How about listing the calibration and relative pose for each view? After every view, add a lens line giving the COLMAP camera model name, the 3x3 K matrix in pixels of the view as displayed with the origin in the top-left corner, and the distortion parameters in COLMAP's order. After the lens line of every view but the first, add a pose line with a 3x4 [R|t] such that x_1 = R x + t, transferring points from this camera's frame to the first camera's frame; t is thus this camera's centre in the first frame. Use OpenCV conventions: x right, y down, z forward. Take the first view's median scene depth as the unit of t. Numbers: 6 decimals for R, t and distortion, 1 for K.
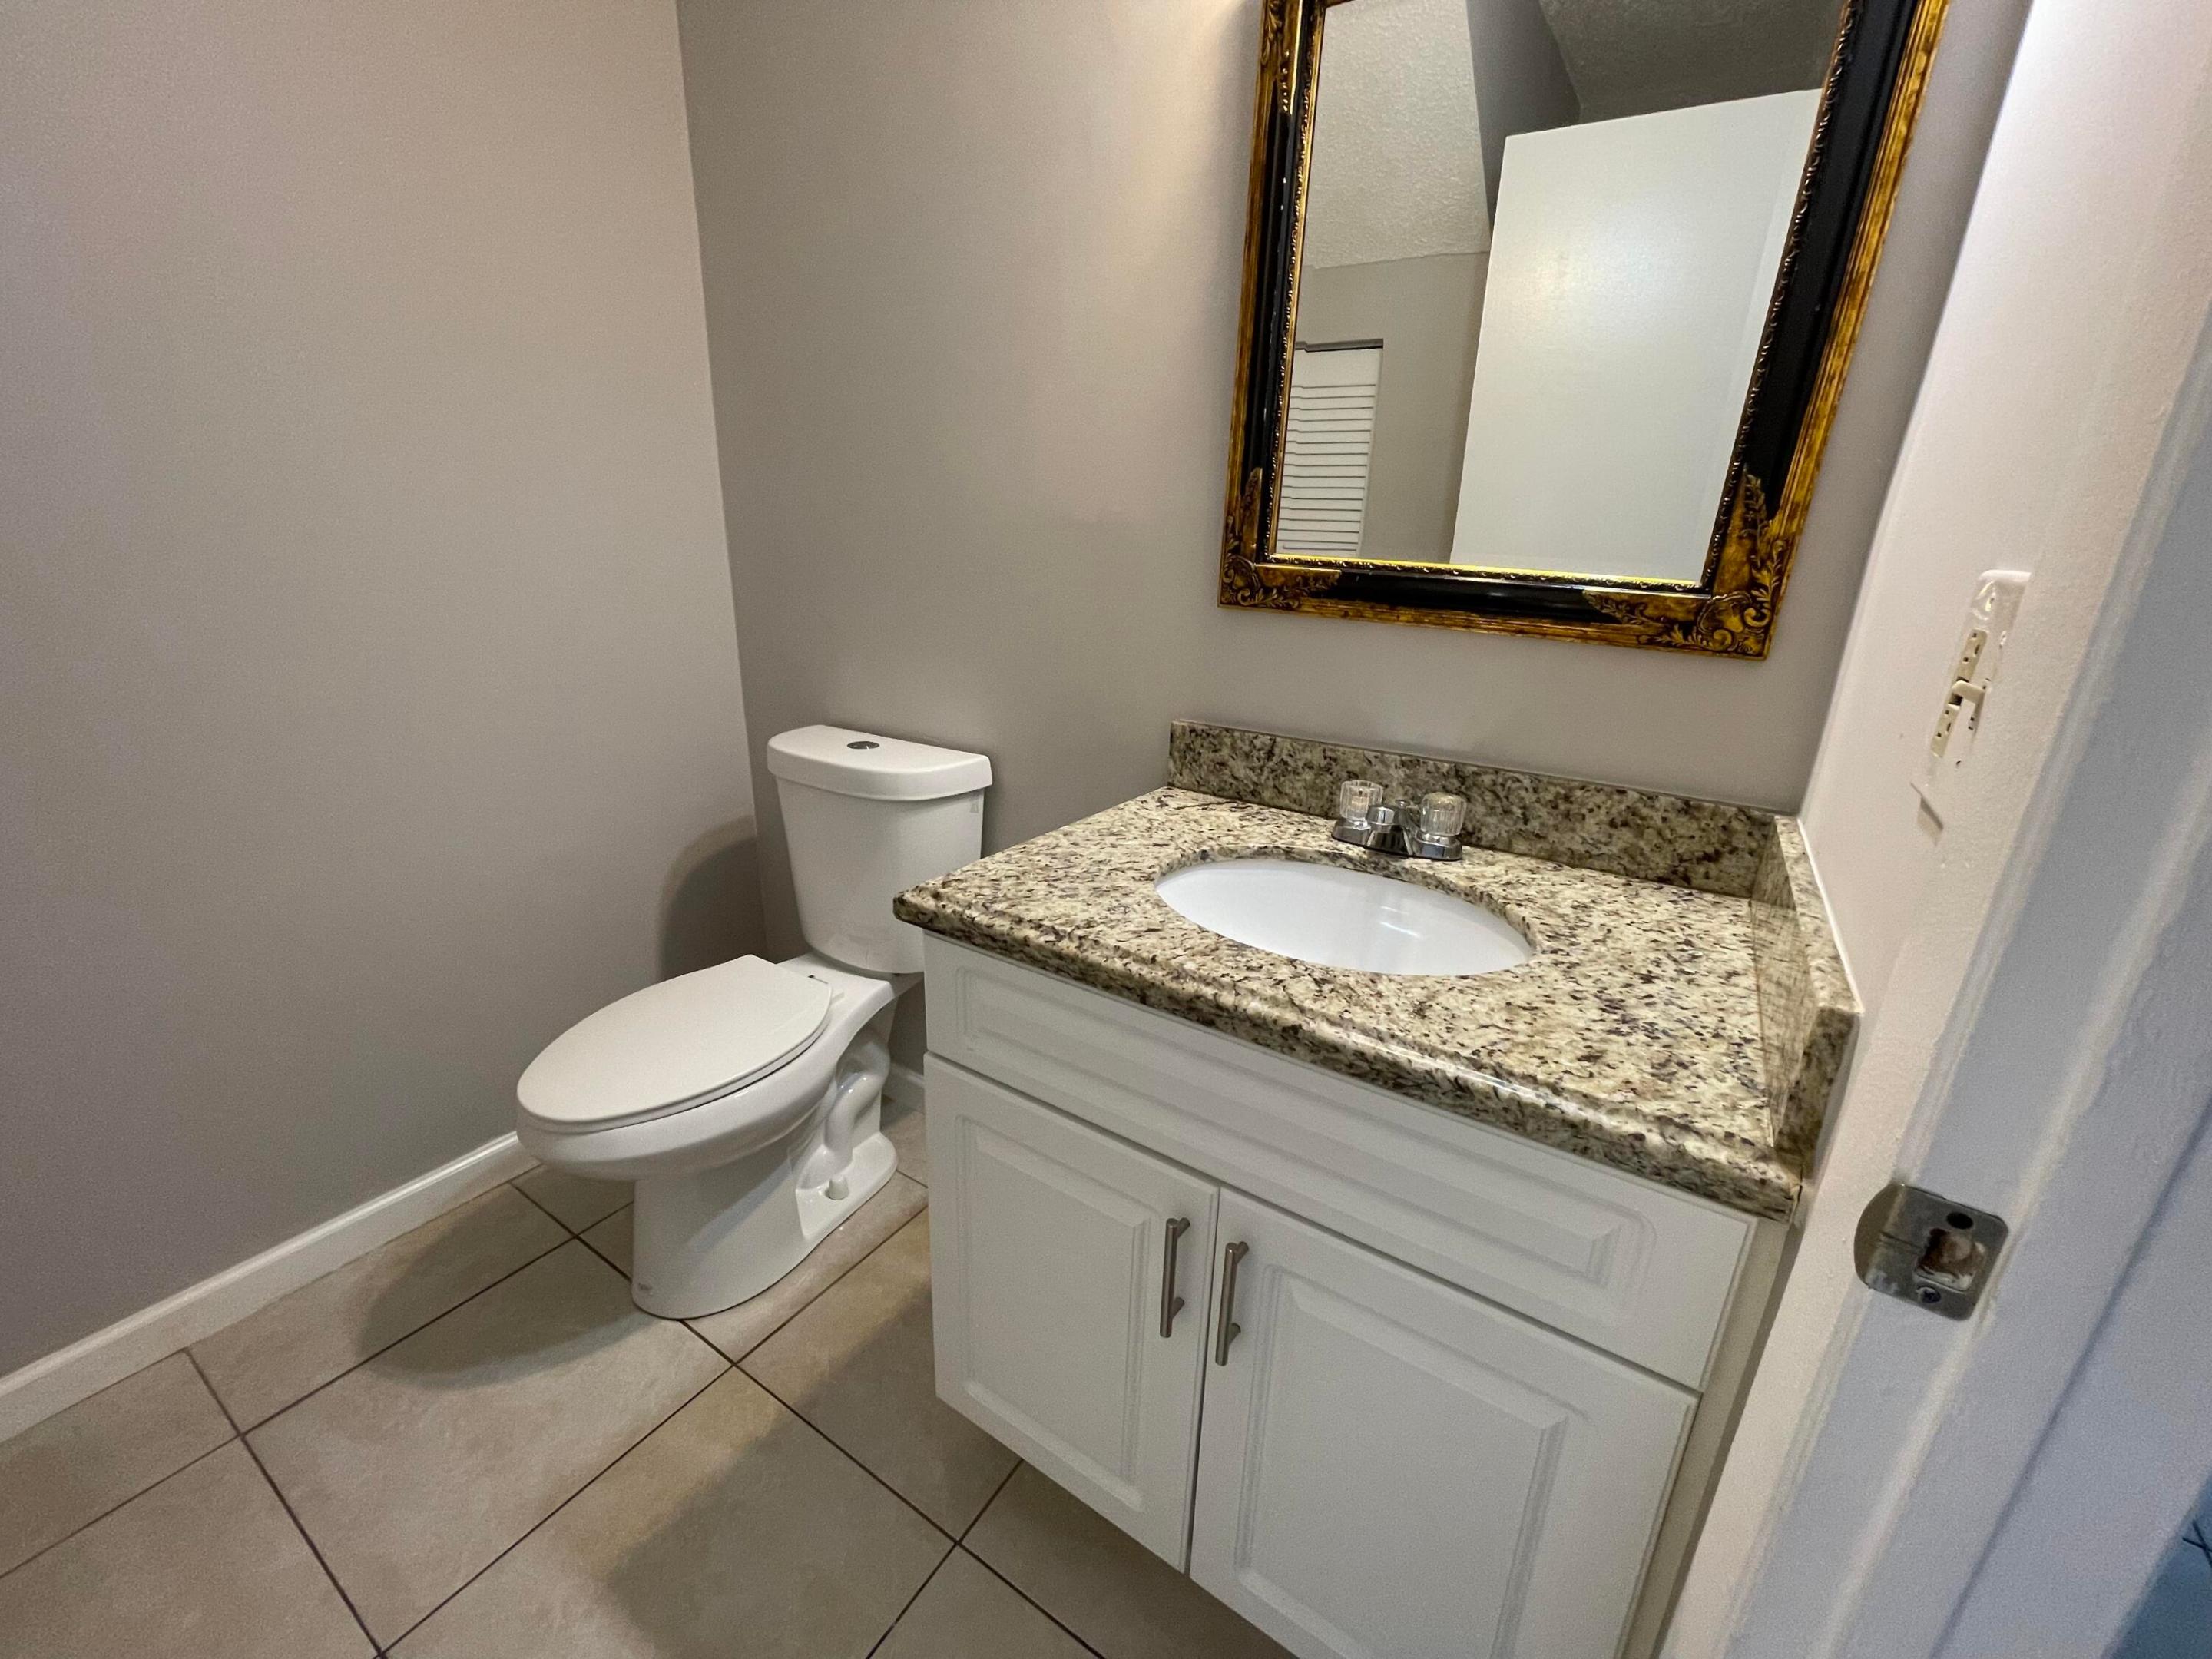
lens RADIAL K [[898.6, 0, 1109.4], [0, 898.6, 833.2], [0, 0, 1]] dist [-0.003848, 0.000517]
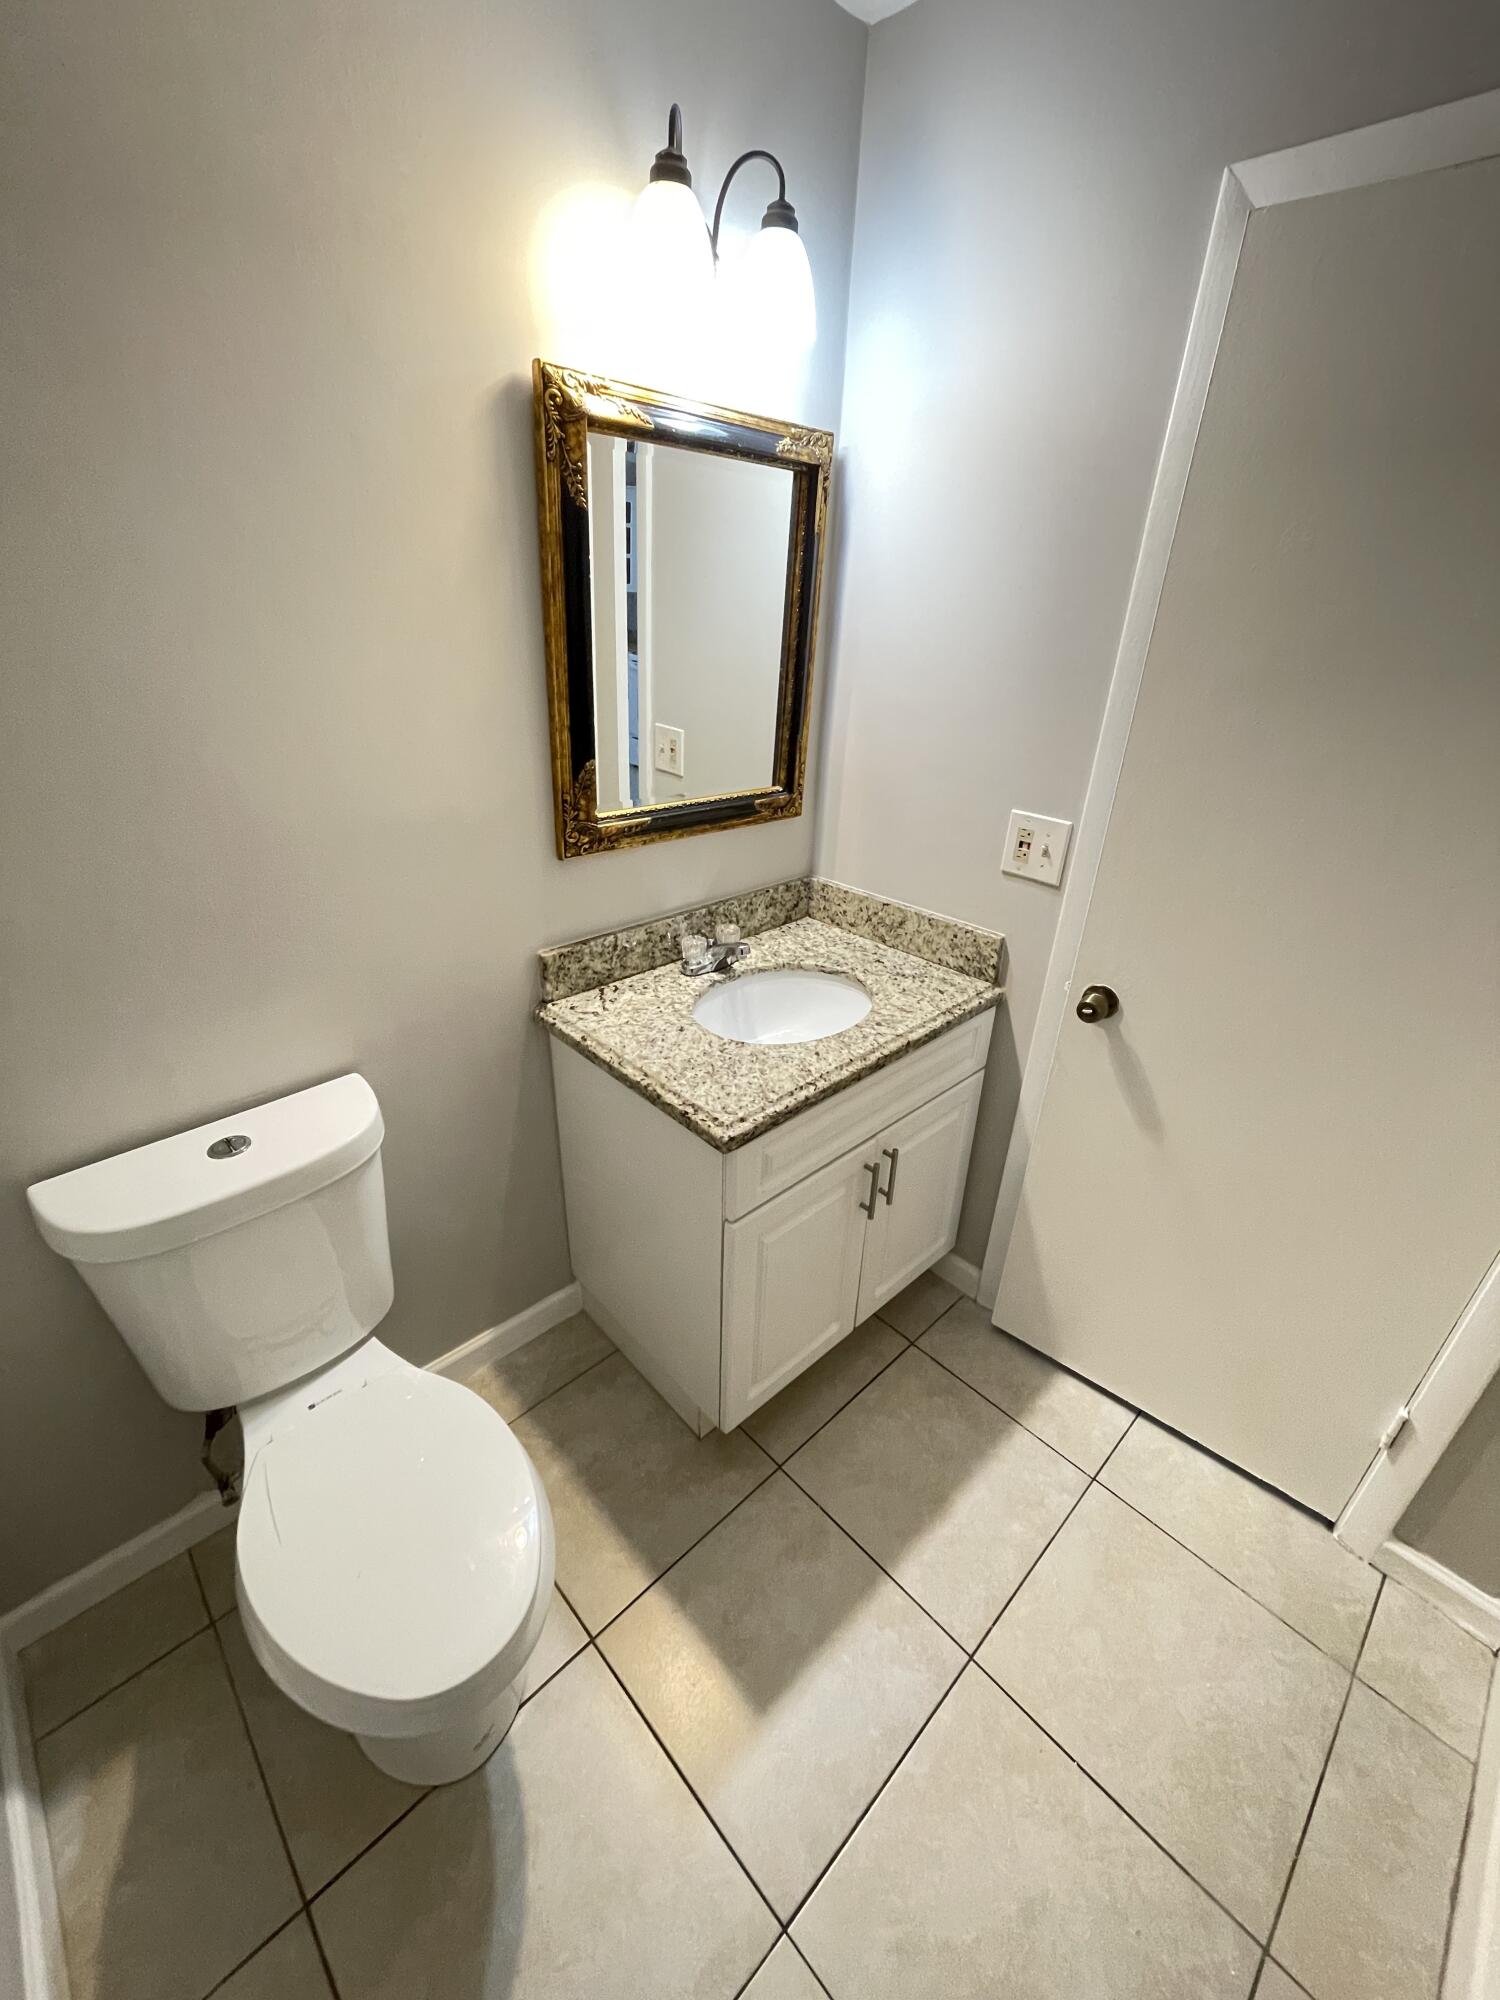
lens RADIAL K [[812.5, 0, 752.2], [0, 812.5, 994.1], [0, 0, 1]] dist [-0.003848, 0.000517]
pose [[0.225104, -0.452766, 0.862746, -1.102113], [0.282386, 0.877785, 0.386979, -0.550659], [-0.932516, 0.156517, 0.325448, 0.464620]]
